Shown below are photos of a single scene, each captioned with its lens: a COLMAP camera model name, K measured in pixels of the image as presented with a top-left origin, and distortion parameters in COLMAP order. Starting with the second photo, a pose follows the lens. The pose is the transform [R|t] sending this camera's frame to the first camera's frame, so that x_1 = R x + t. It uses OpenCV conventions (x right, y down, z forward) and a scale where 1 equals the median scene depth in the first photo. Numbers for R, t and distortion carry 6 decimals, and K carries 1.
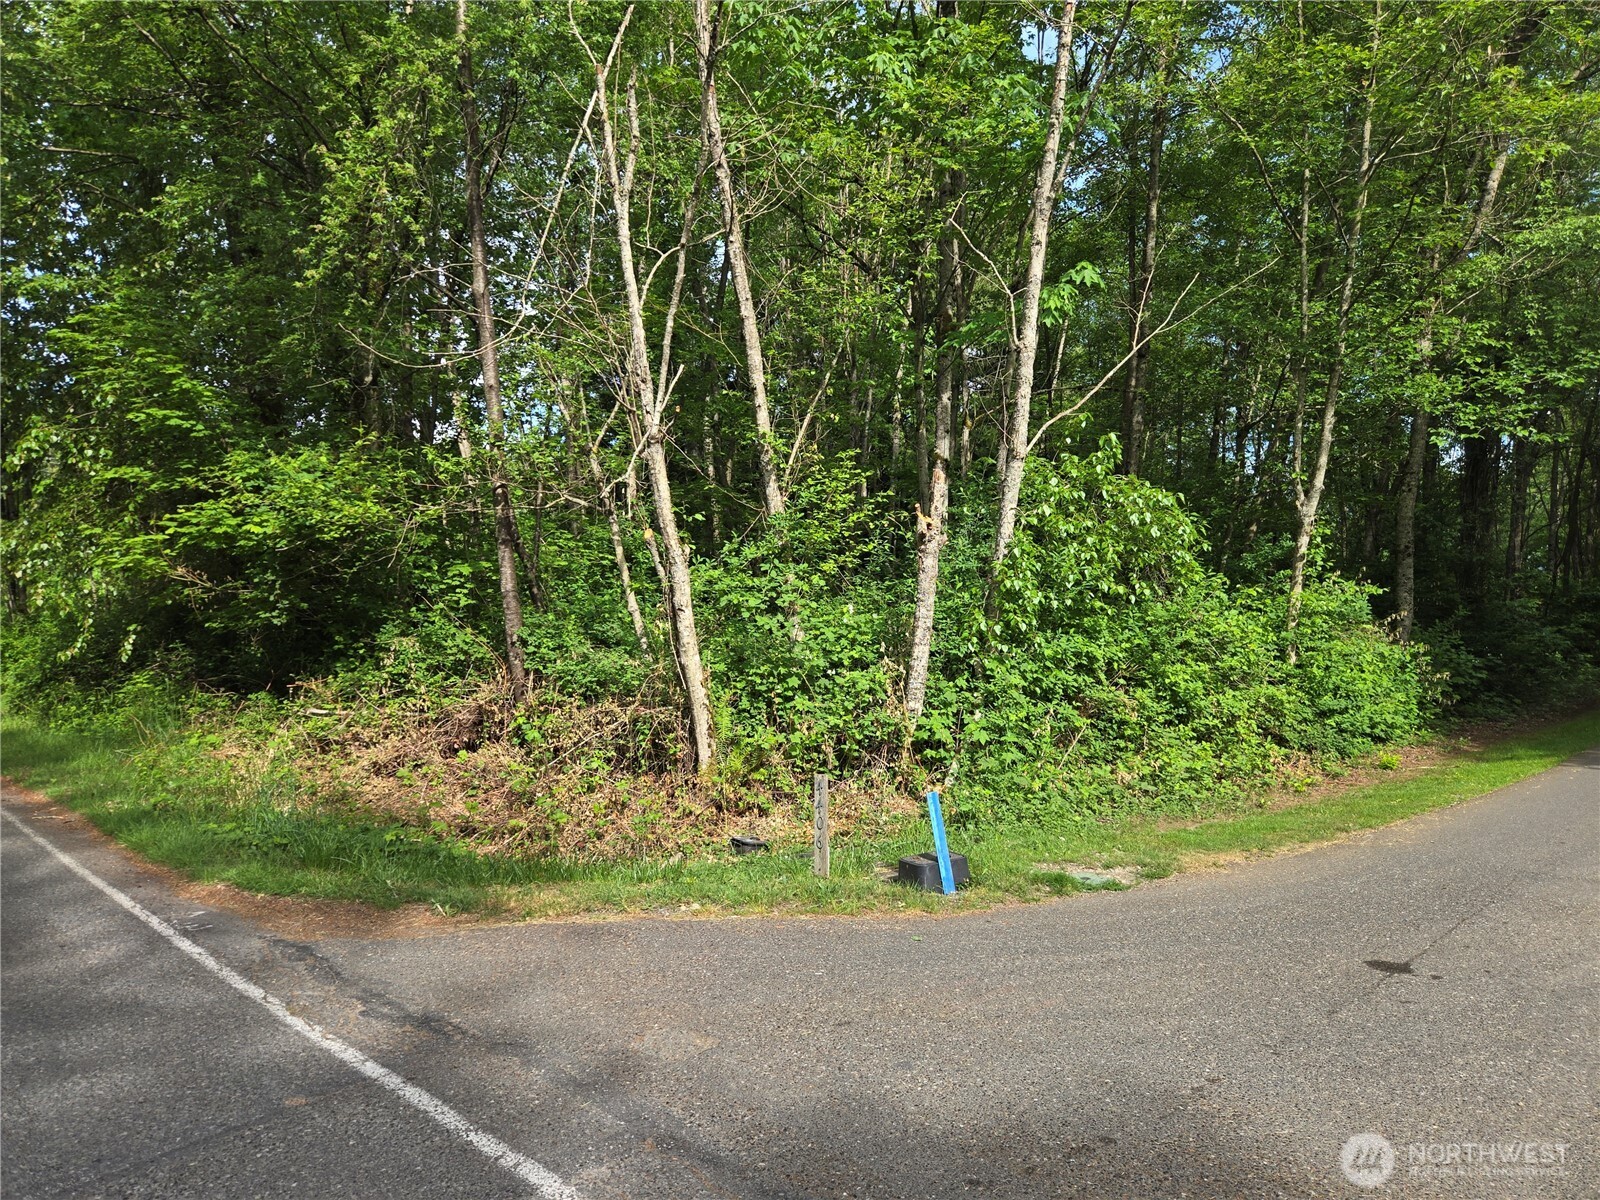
lens RADIAL K [[1066.2, 0, 792.1], [0, 1066.2, 582.7], [0, 0, 1]] dist [0.079263, -0.066983]
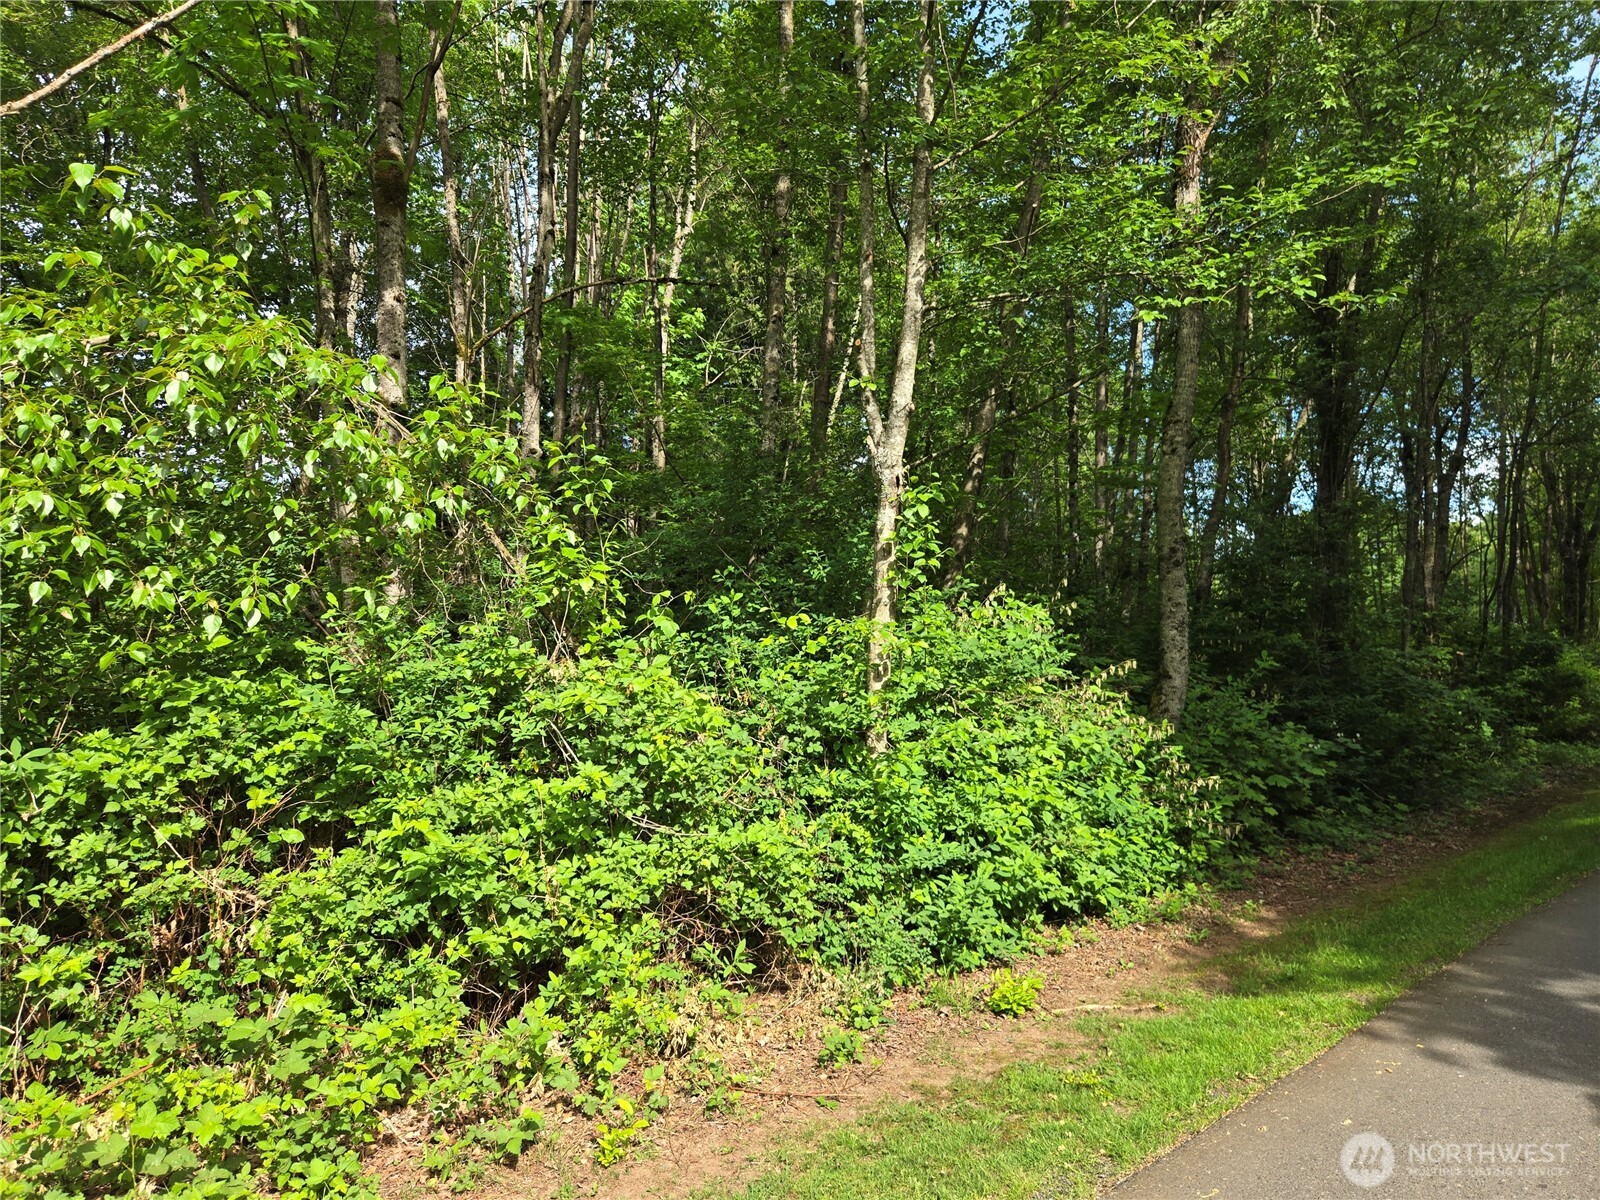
lens RADIAL K [[1066.2, 0, 792.1], [0, 1066.2, 582.7], [0, 0, 1]] dist [0.079263, -0.066983]
pose [[0.999914, -0.006294, 0.011525, 0.452029], [0.006967, 0.998217, -0.059284, 0.021361], [-0.011131, 0.059360, 0.998175, 0.547350]]
